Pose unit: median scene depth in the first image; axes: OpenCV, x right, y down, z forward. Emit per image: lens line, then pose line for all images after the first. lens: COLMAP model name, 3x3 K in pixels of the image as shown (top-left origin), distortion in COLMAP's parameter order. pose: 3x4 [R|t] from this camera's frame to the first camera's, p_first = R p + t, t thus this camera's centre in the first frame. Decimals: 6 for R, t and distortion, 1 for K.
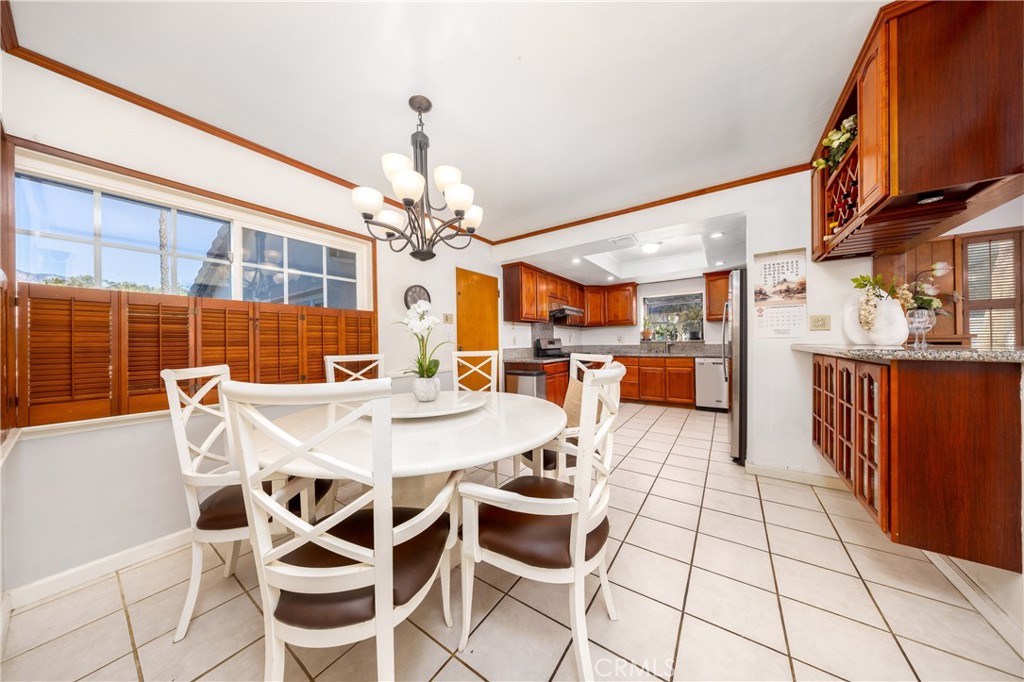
lens RADIAL K [[308.7, 0, 509.4], [0, 308.7, 342.3], [0, 0, 1]] dist [-0.000617, 0.000057]
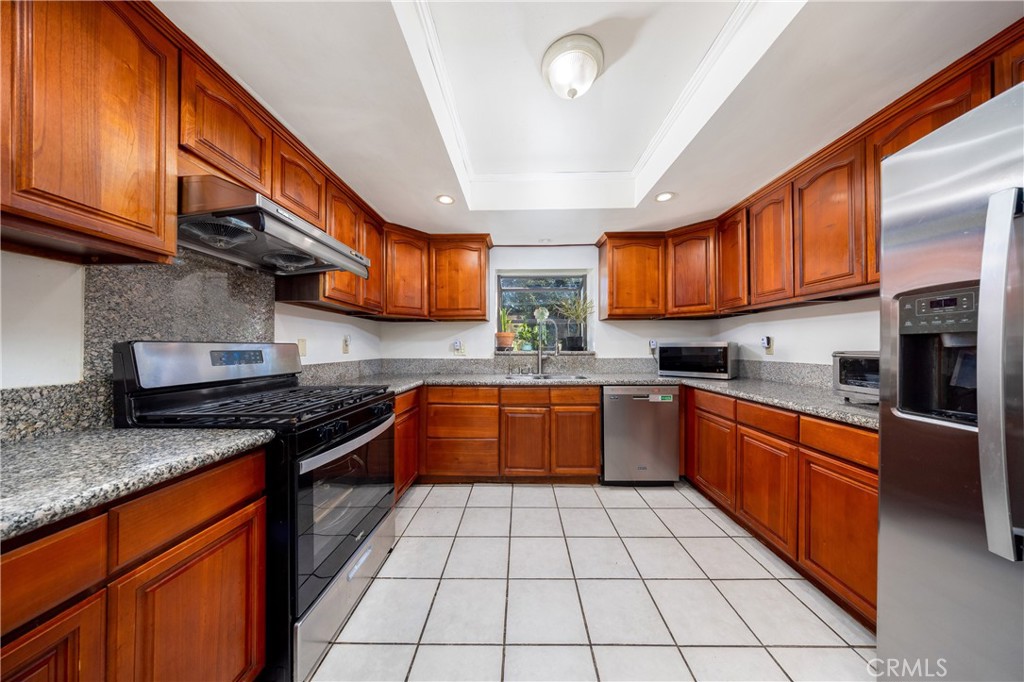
lens RADIAL K [[308.7, 0, 513.7], [0, 308.7, 342.6], [0, 0, 1]] dist [-0.000617, 0.000057]
pose [[0.833958, 0.022352, 0.551376, 0.176938], [-0.015037, 0.999729, -0.017784, -0.010748], [-0.551624, 0.006540, 0.834067, 0.602931]]
